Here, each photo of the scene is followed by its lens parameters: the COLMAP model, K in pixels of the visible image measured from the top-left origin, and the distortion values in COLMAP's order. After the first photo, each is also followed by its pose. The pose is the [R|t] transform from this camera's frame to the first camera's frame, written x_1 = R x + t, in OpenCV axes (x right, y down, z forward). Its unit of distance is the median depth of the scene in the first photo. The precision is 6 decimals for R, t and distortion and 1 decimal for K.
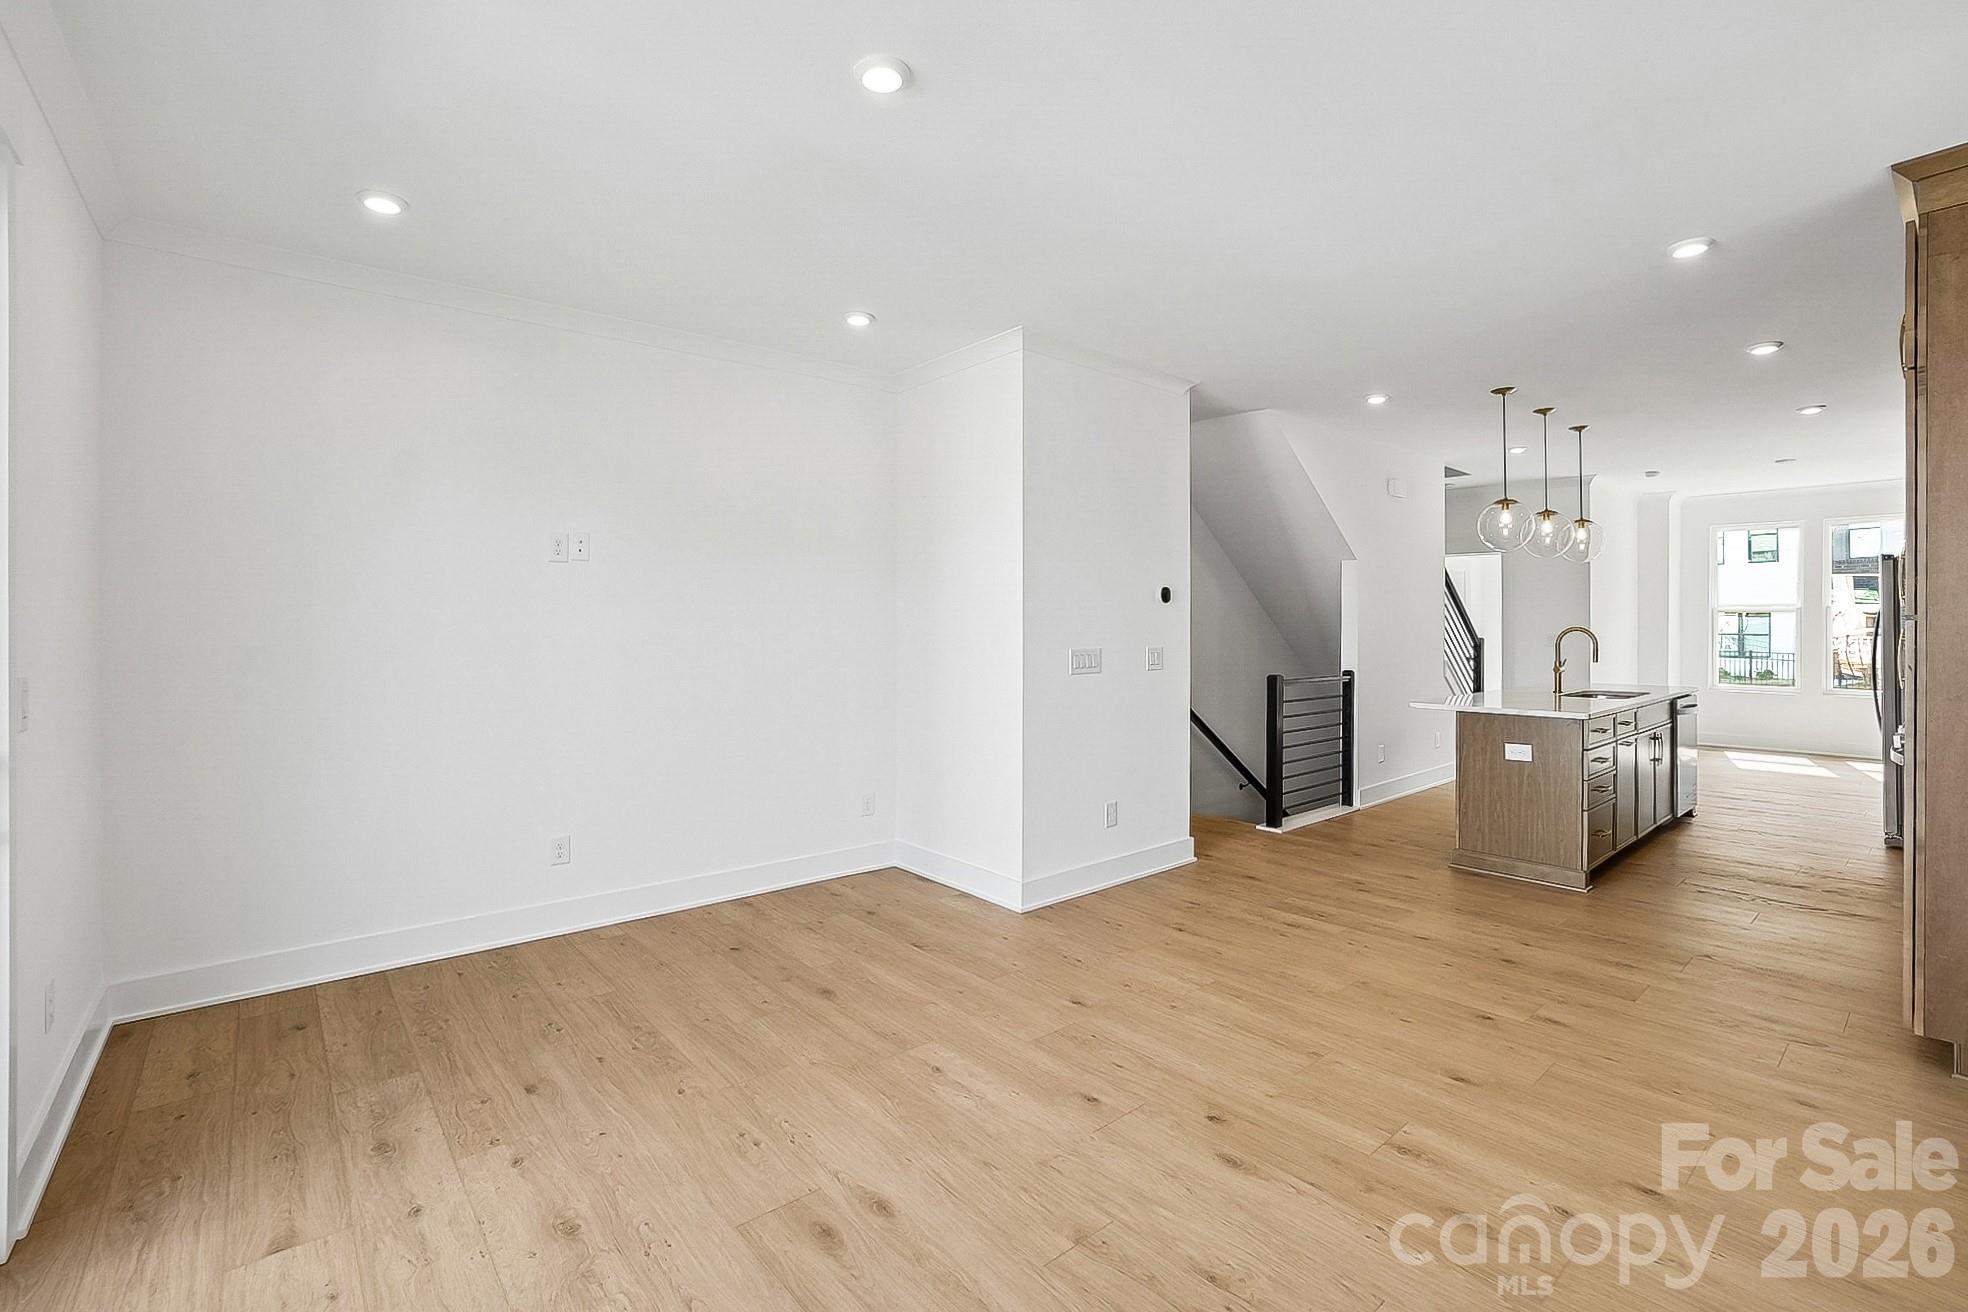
lens RADIAL K [[867.5, 0, 1016.6], [0, 867.5, 617.9], [0, 0, 1]] dist [0.009235, 0.000809]
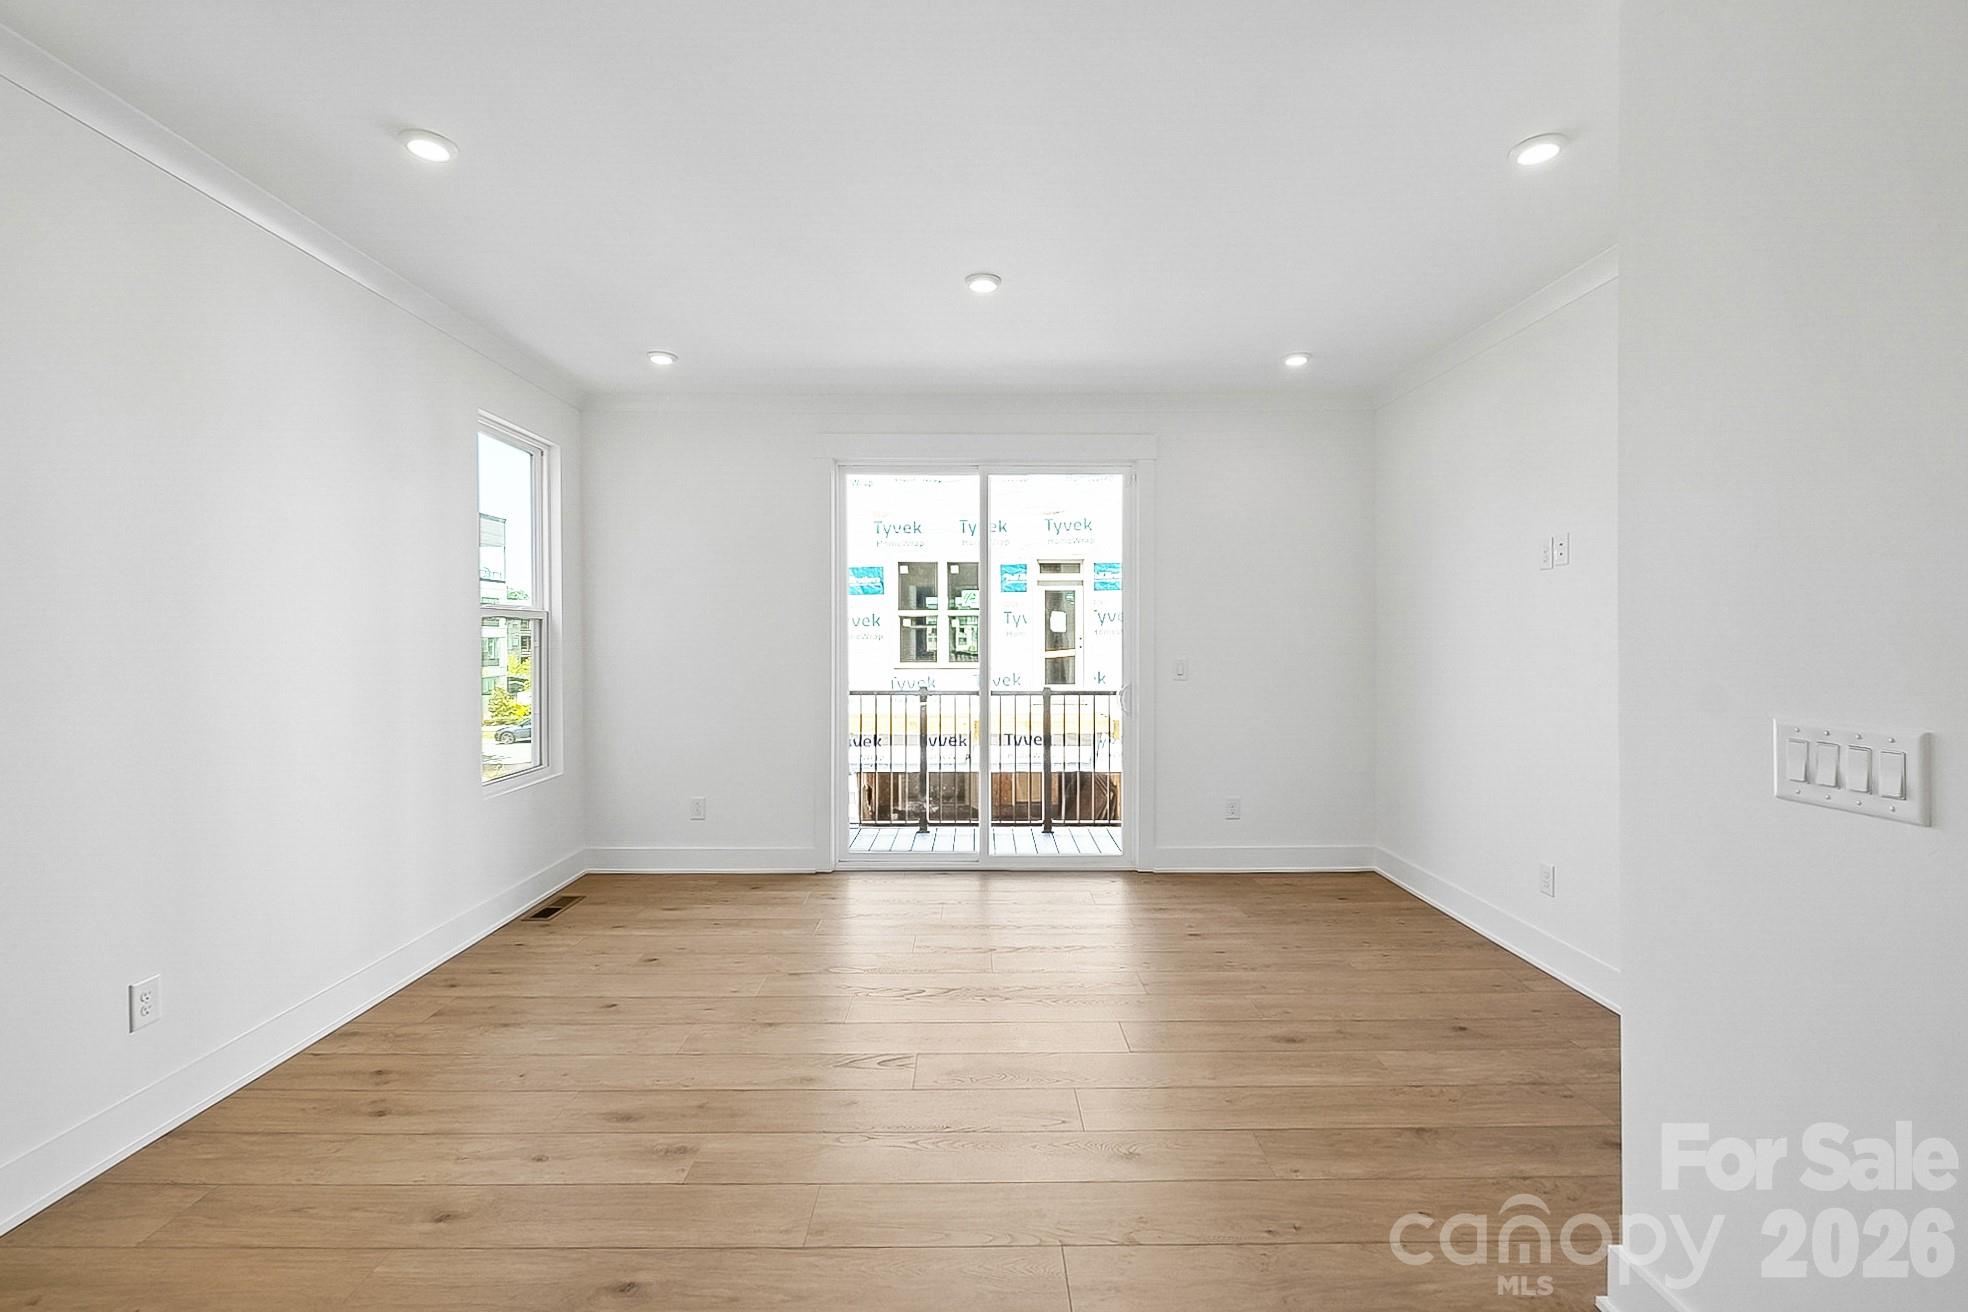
lens RADIAL K [[867.5, 0, 981.3], [0, 867.5, 642.8], [0, 0, 1]] dist [0.009235, 0.000809]
pose [[-0.642604, 0.002973, -0.766193, 0.380154], [0.001971, 0.999996, 0.002227, 0.003932], [0.766196, -0.000079, -0.642607, 0.732741]]
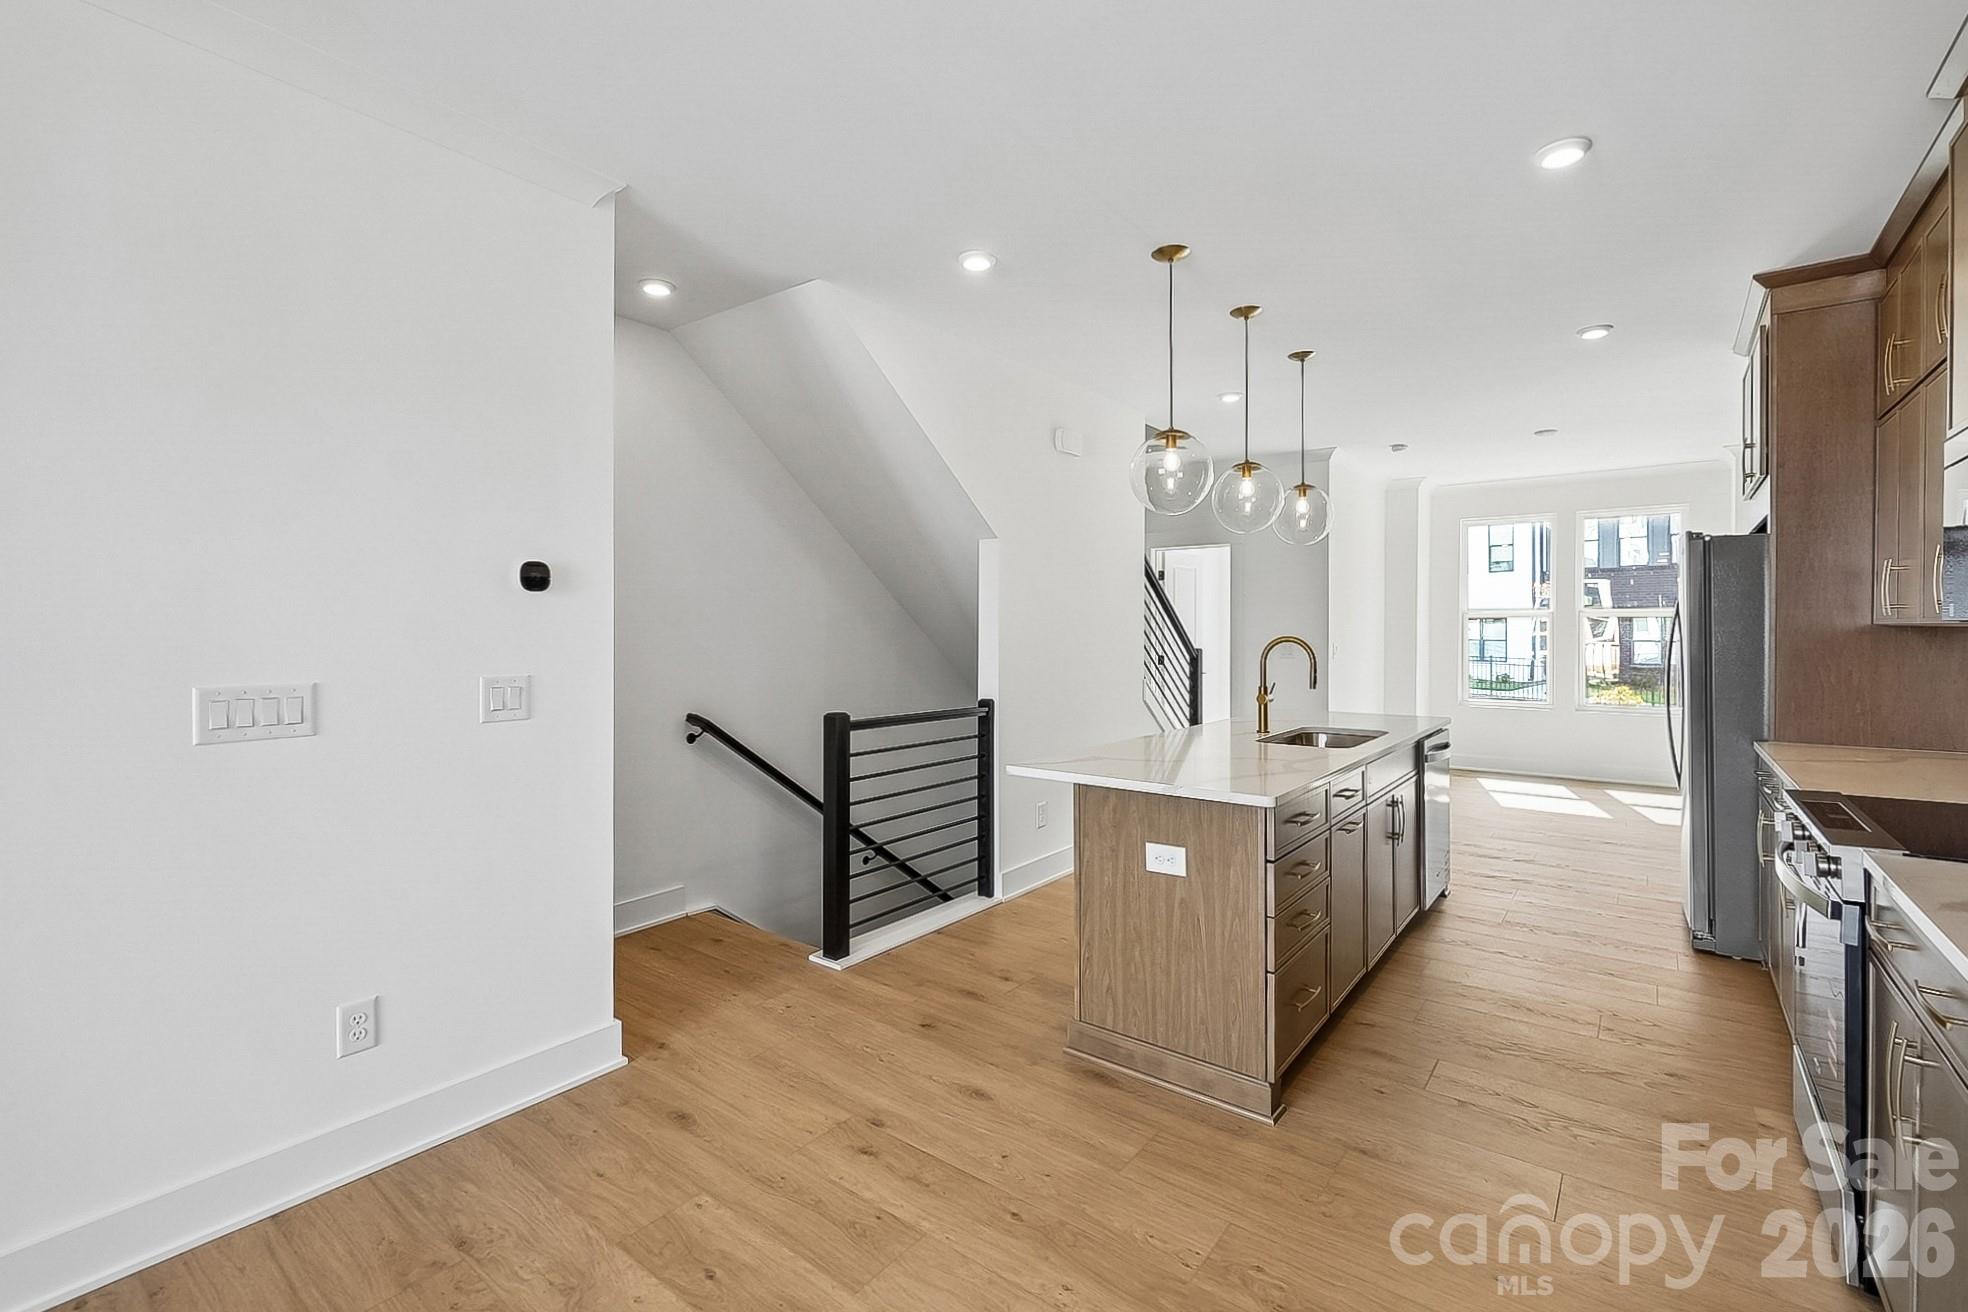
lens RADIAL K [[867.5, 0, 936.0], [0, 867.5, 629.5], [0, 0, 1]] dist [0.009235, 0.000809]
pose [[0.990987, -0.001194, 0.133951, 0.284325], [0.000471, 0.999985, 0.005429, 0.002167], [-0.133955, -0.005317, 0.990973, 0.372967]]
